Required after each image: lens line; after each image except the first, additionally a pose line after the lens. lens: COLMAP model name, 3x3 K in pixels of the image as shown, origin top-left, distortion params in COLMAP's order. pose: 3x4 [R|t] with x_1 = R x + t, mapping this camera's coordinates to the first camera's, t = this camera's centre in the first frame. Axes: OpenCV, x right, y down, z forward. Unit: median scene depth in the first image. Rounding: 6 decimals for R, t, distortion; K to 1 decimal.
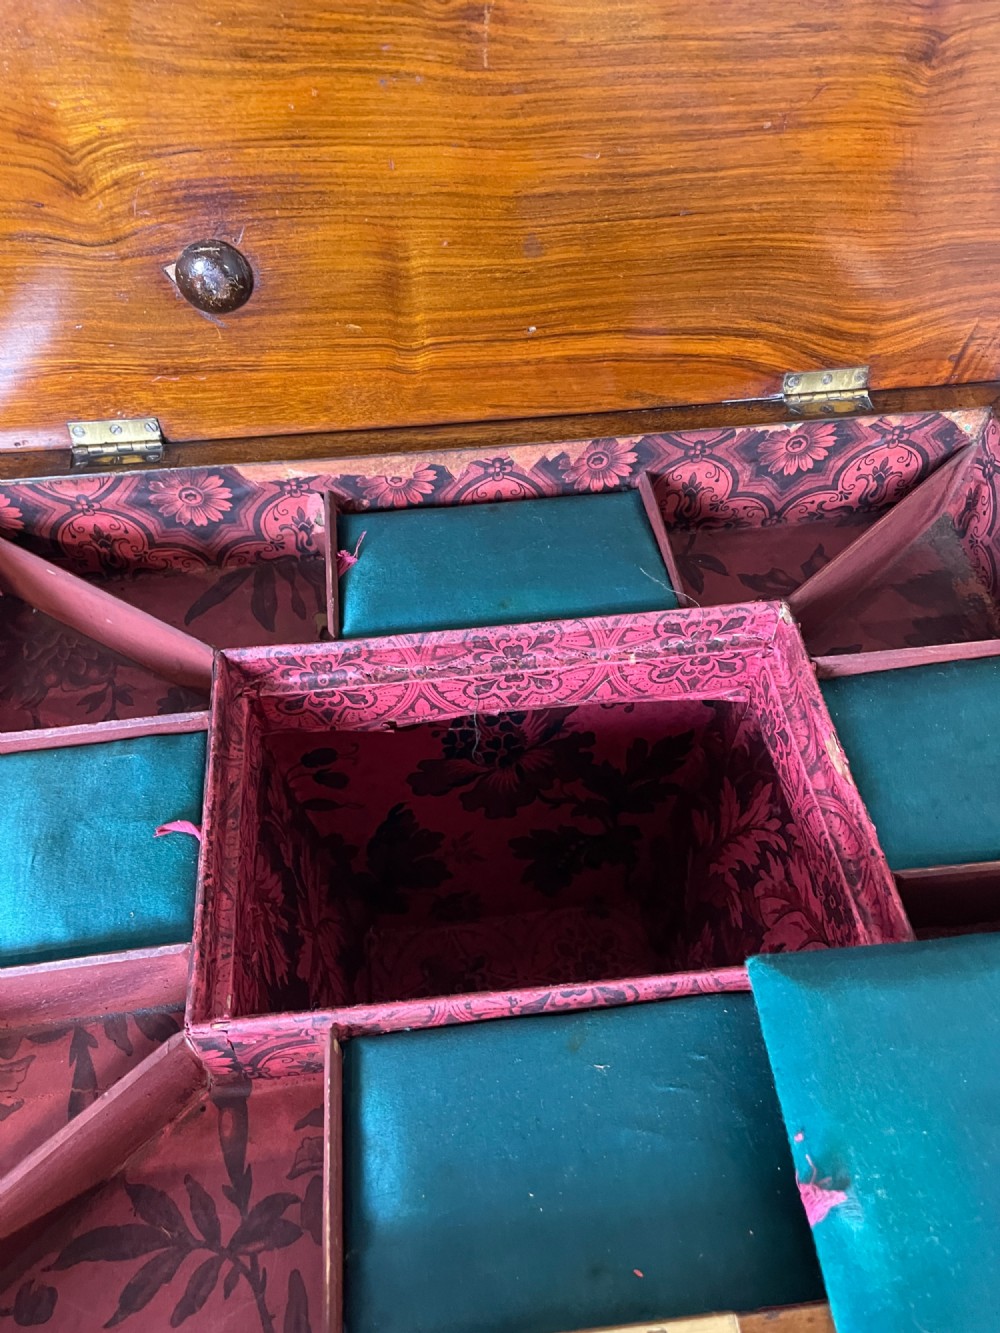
lens RADIAL K [[1016.6, 0, 490.0], [0, 1016.6, 668.6], [0, 0, 1]] dist [0.086527, -0.118382]
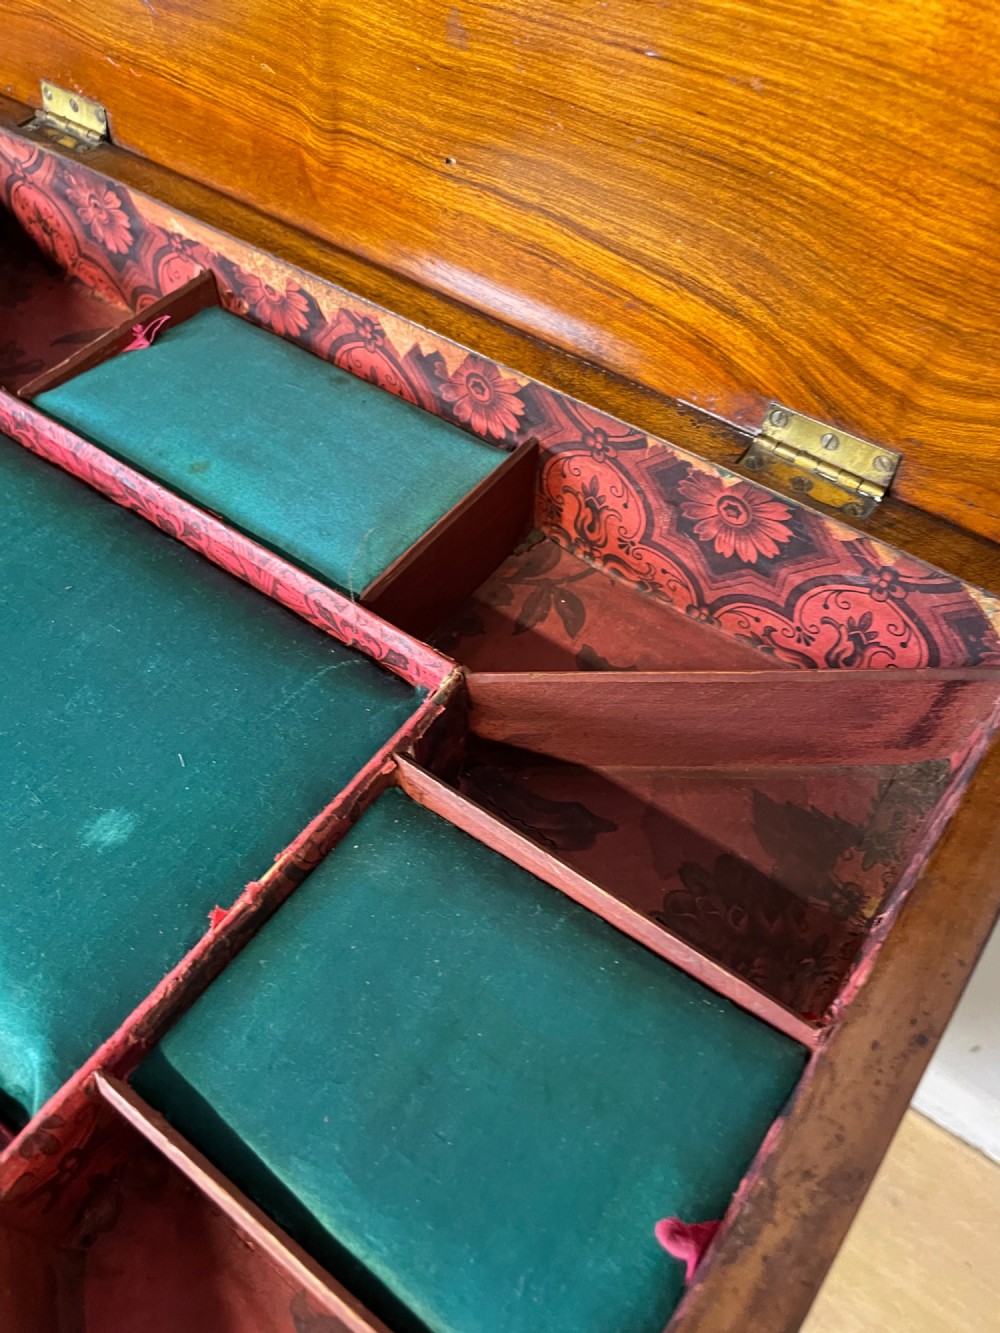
lens RADIAL K [[1016.6, 0, 510.7], [0, 1016.6, 646.1], [0, 0, 1]] dist [0.086527, -0.118382]
pose [[0.734636, 0.542646, -0.407241, 0.512851], [-0.542615, 0.830254, 0.127465, -0.160170], [0.407282, 0.127335, 0.904382, 0.402107]]
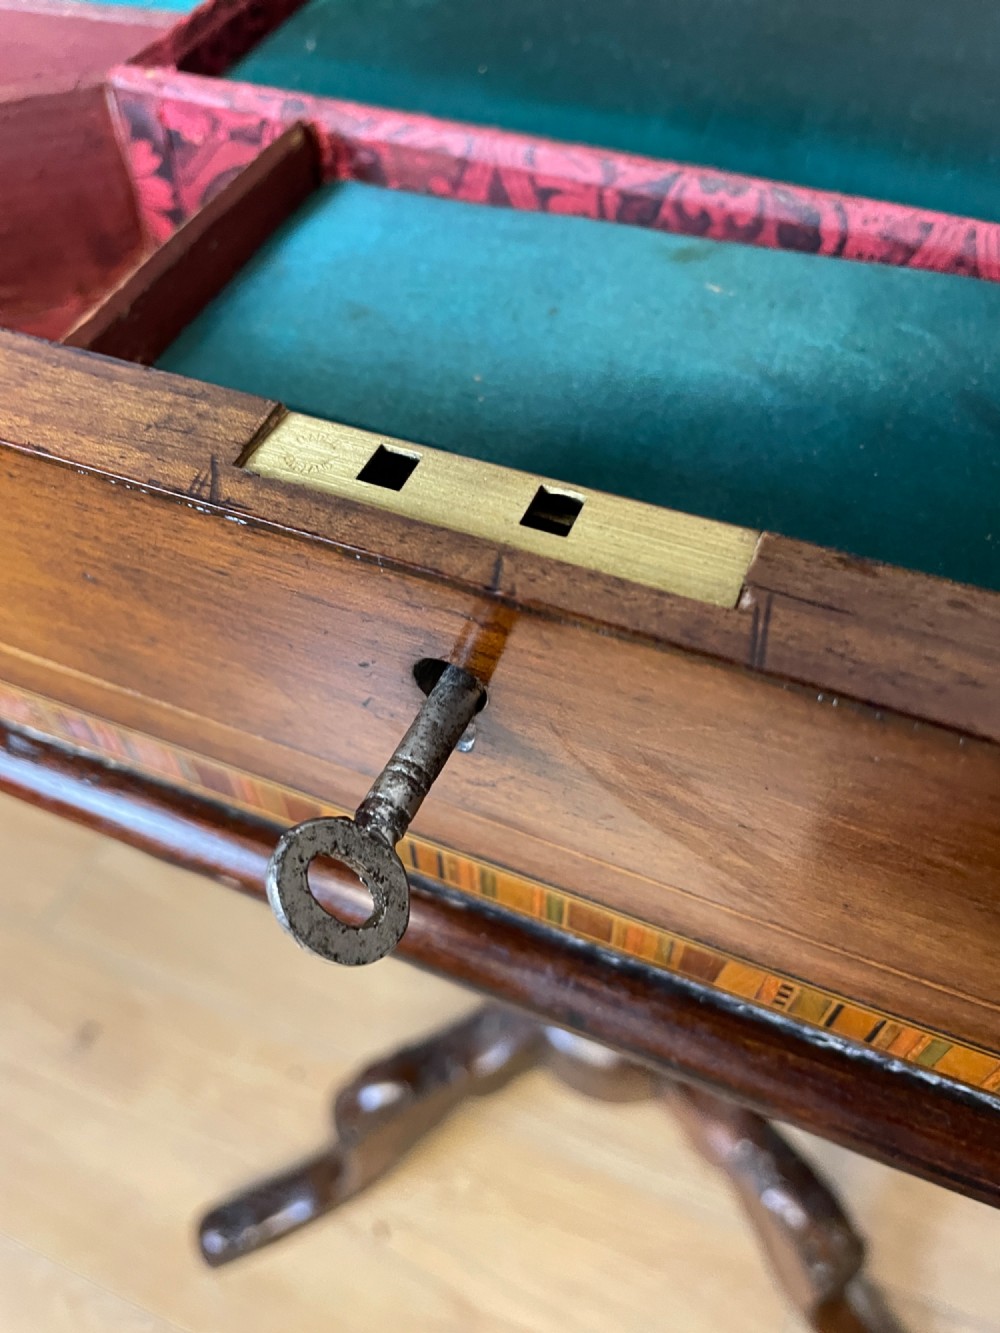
lens RADIAL K [[1065.9, 0, 497.6], [0, 1065.9, 669.4], [0, 0, 1]] dist [-0.011783, -0.006662]
pose [[0.877994, 0.373953, -0.298808, 0.162961], [-0.371112, 0.926058, 0.068499, 0.385460], [0.302329, 0.050749, 0.951852, 0.333949]]
